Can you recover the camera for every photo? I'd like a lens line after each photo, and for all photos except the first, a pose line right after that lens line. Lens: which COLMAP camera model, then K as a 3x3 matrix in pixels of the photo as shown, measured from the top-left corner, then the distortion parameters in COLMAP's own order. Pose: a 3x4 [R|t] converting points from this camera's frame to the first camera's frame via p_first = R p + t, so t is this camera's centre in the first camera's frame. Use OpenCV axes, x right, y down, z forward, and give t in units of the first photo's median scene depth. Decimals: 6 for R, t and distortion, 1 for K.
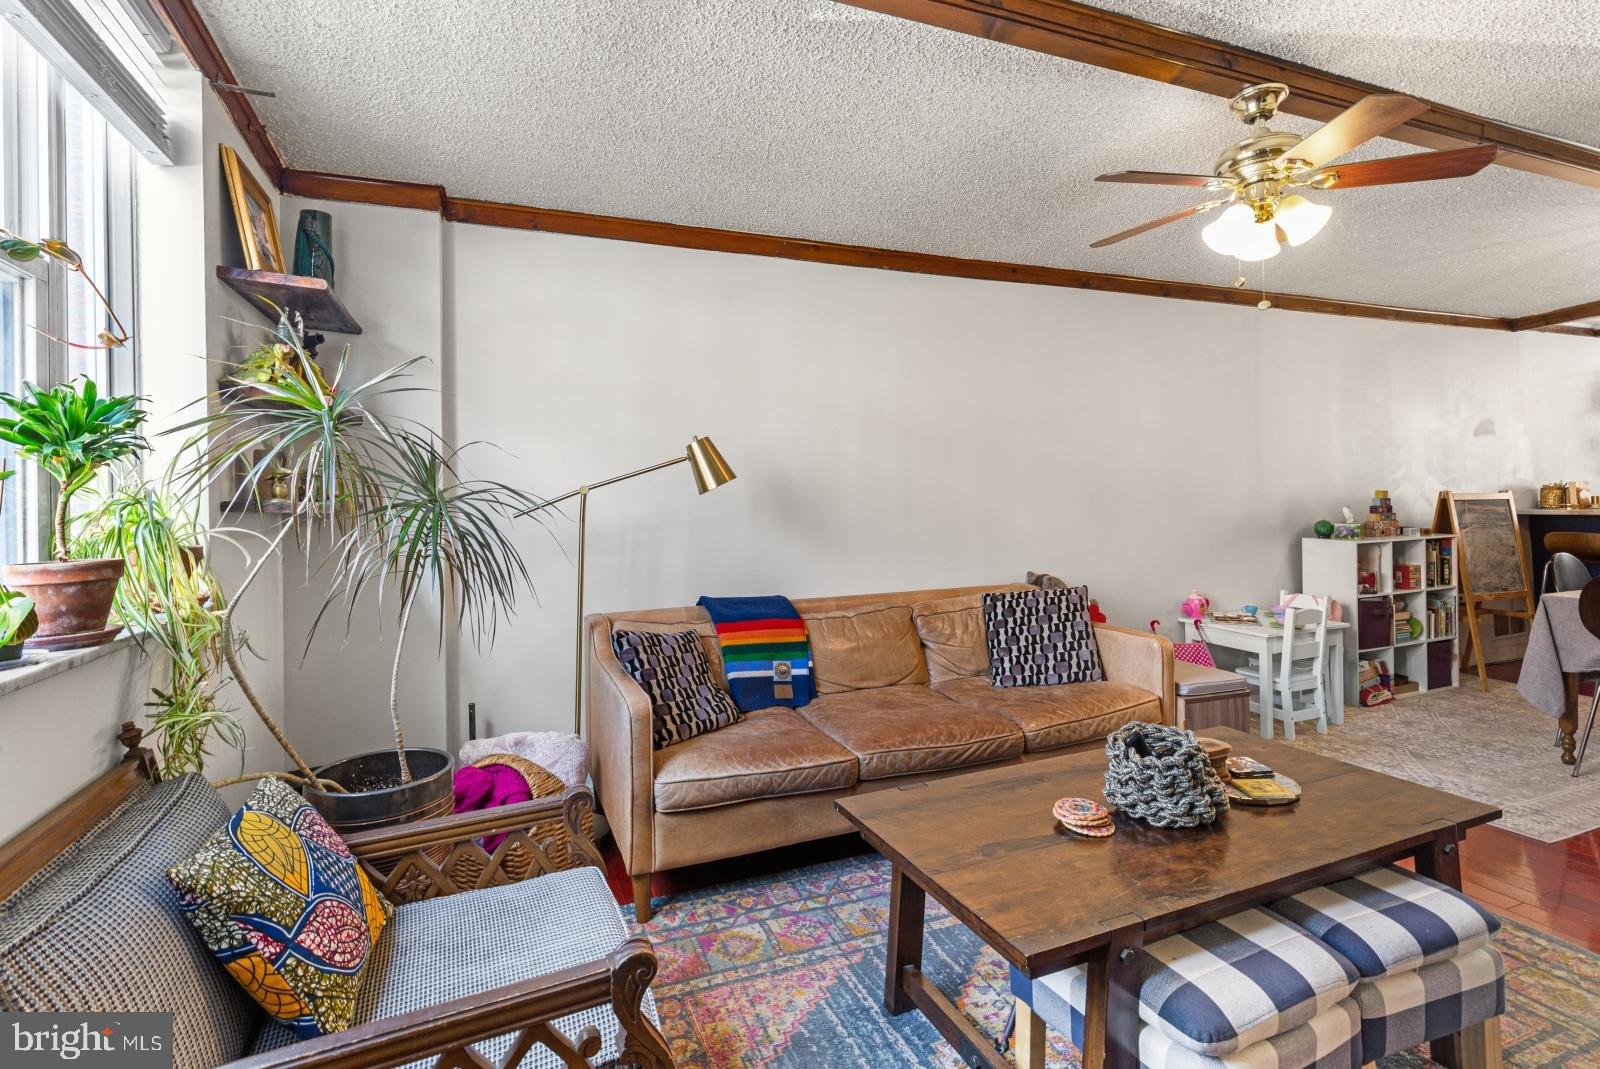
lens RADIAL K [[762.0, 0, 793.4], [0, 762.0, 491.8], [0, 0, 1]] dist [0.001665, -0.000293]
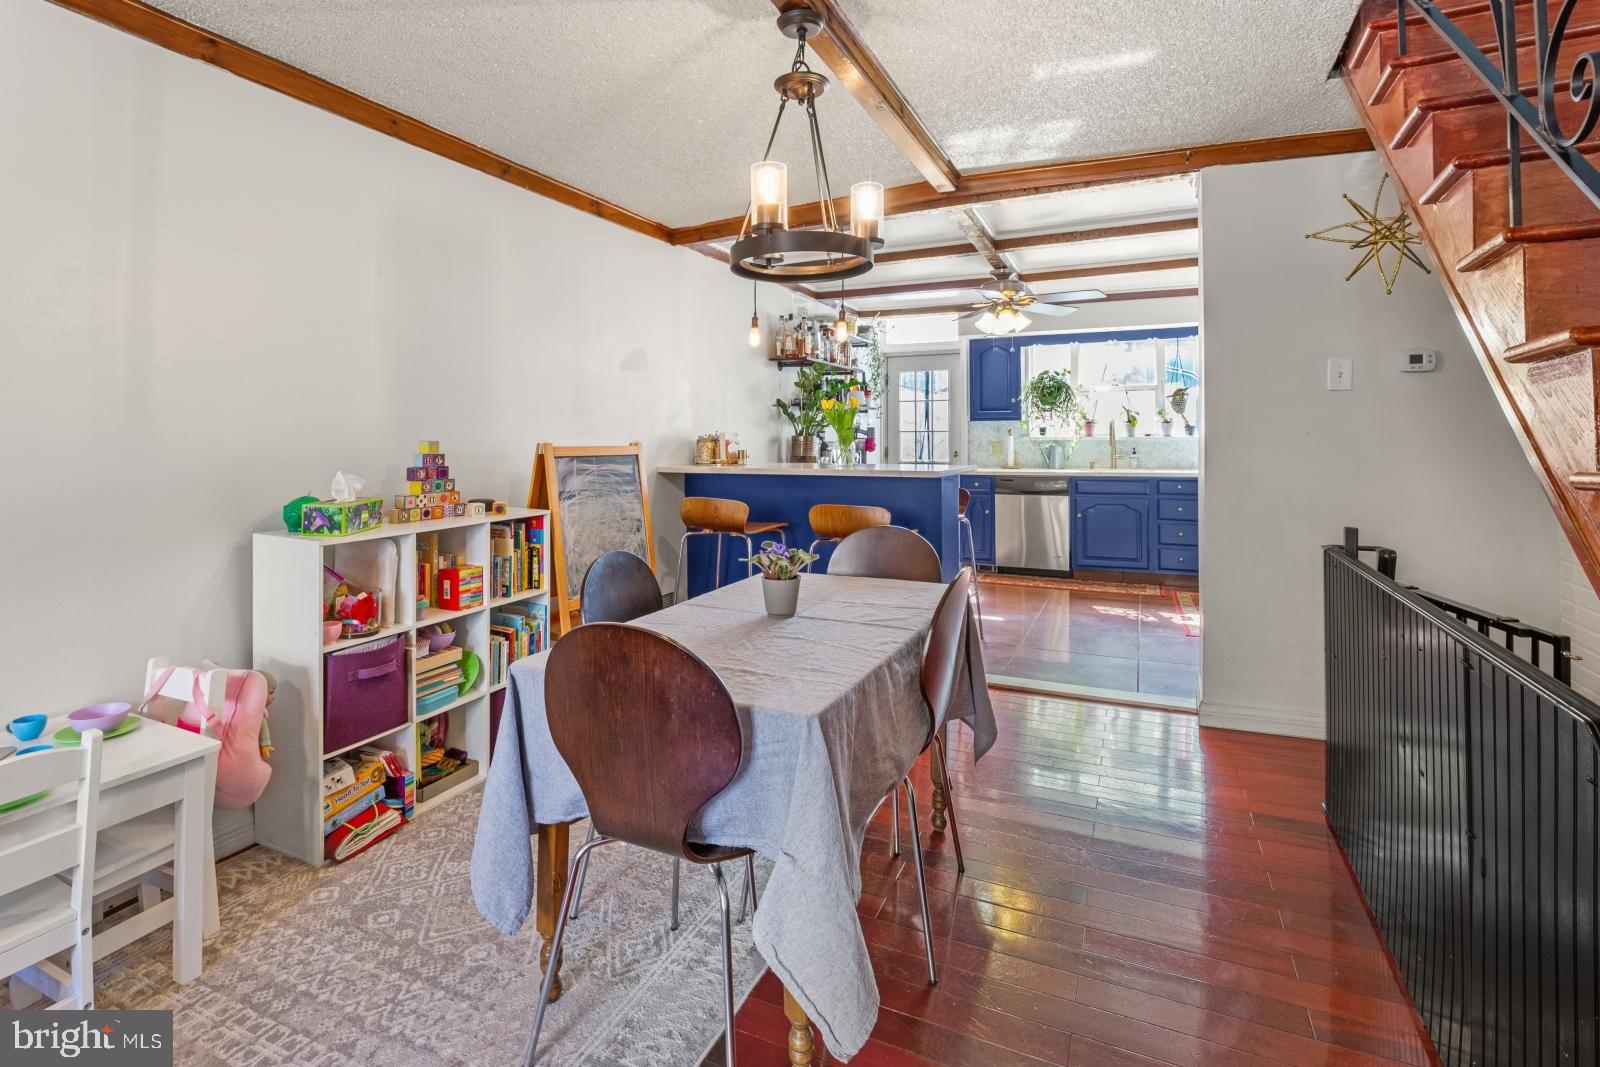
lens RADIAL K [[766.0, 0, 775.2], [0, 766.0, 435.7], [0, 0, 1]] dist [0.000065, -0.000142]
pose [[0.736164, 0.017130, 0.676586, 0.839657], [-0.017152, 0.999831, -0.006651, -0.009160], [-0.676586, -0.006708, 0.736333, 0.577883]]
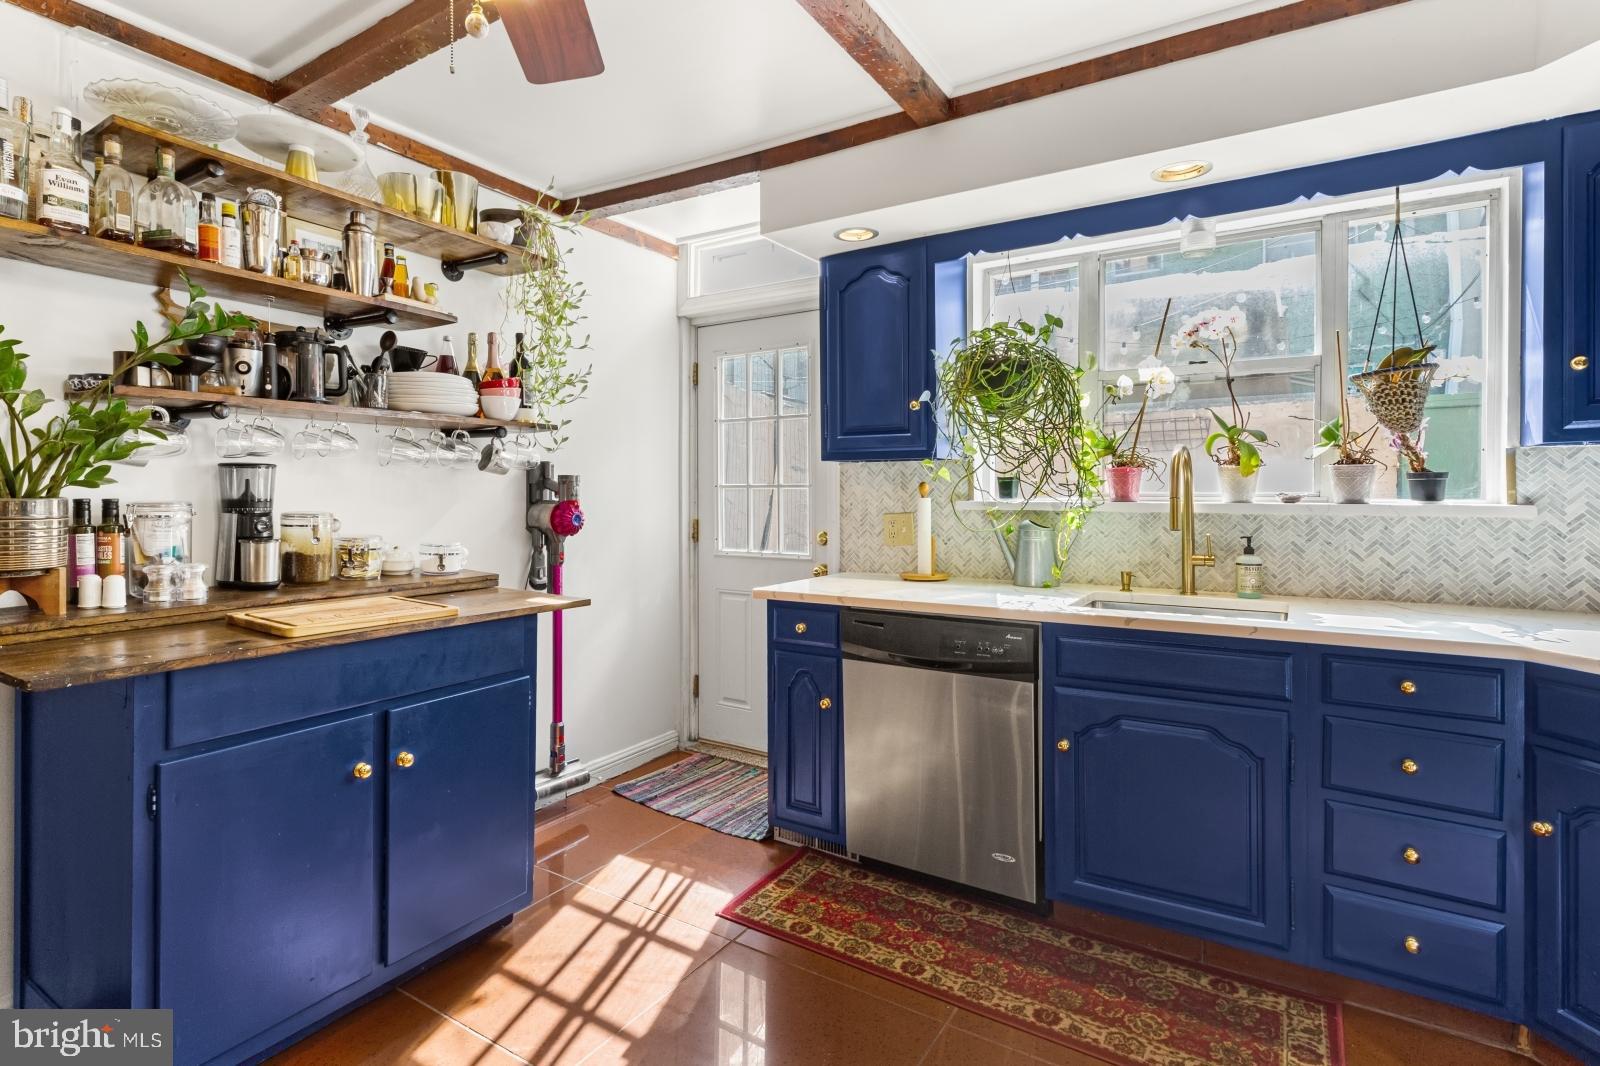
lens RADIAL K [[797.5, 0, 782.2], [0, 797.5, 496.2], [0, 0, 1]] dist [-0.000688, -0.000507]
pose [[0.814194, 0.017510, 0.580328, 2.228034], [-0.022738, 0.999740, 0.001736, -0.036192], [-0.580147, -0.014609, 0.814381, 1.116330]]
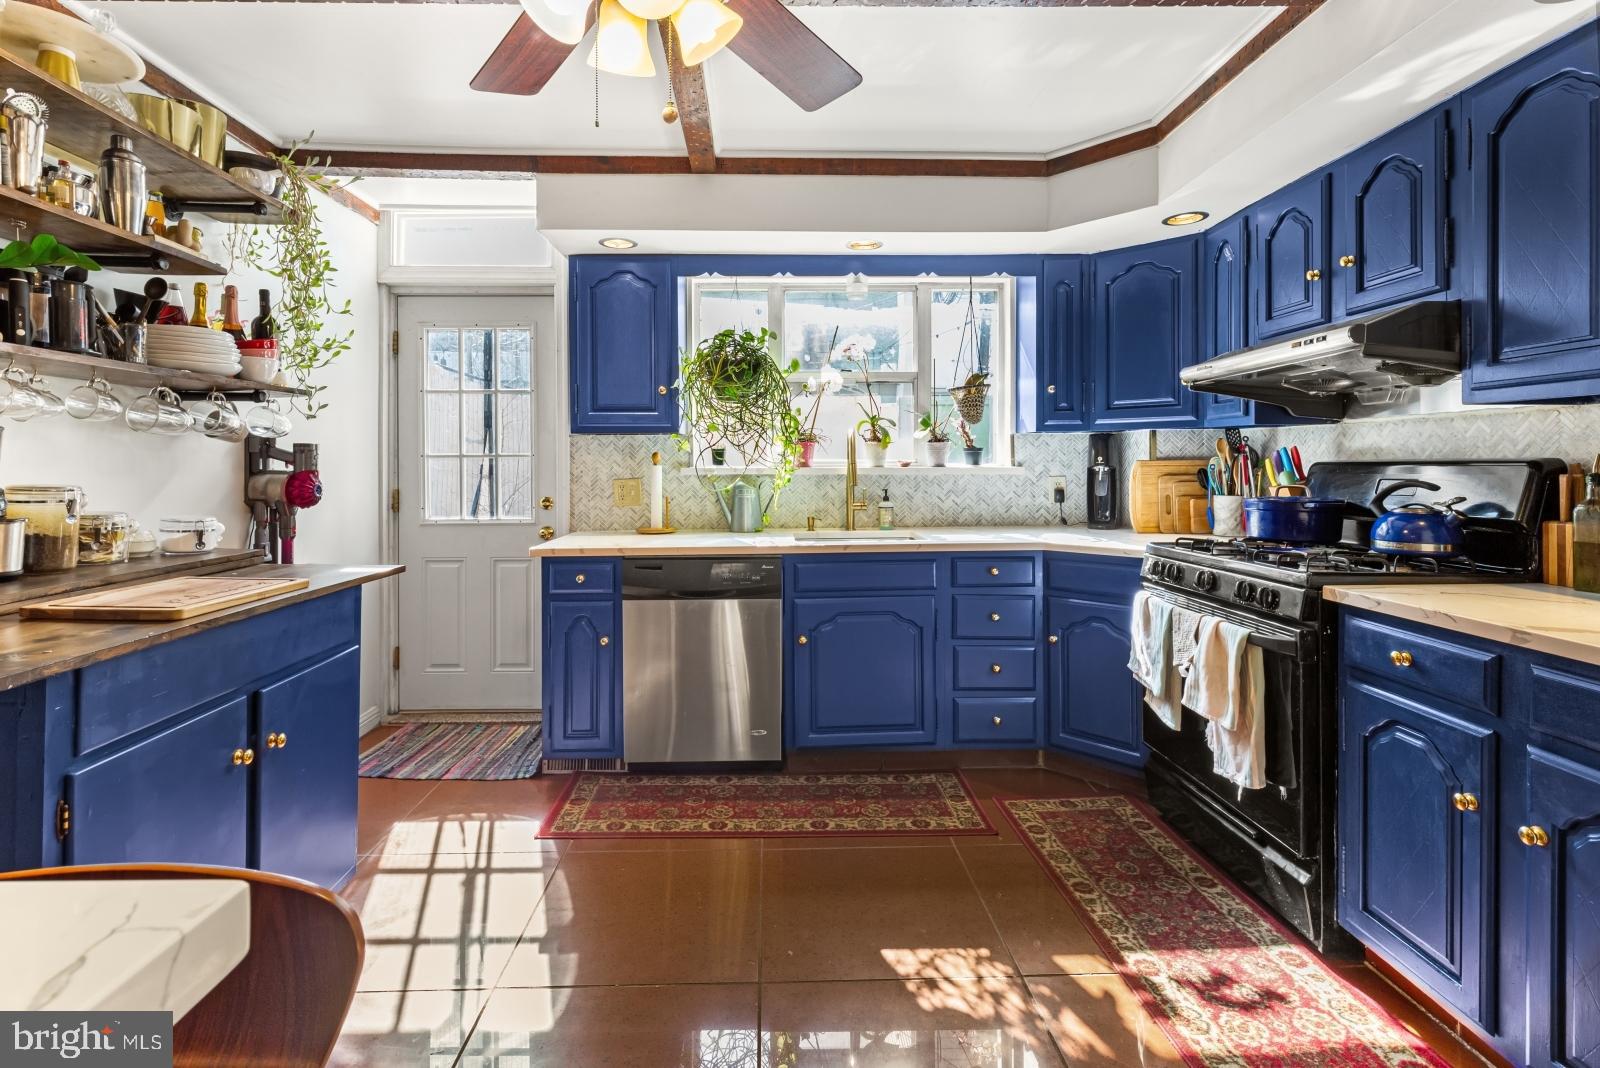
lens RADIAL K [[746.9, 0, 789.5], [0, 746.9, 461.6], [0, 0, 1]] dist [0.000295, -0.000143]
pose [[0.345121, 0.020286, 0.938339, 1.967219], [-0.012800, 0.999775, -0.016907, -0.026064], [-0.938471, -0.006176, 0.345303, 1.238827]]
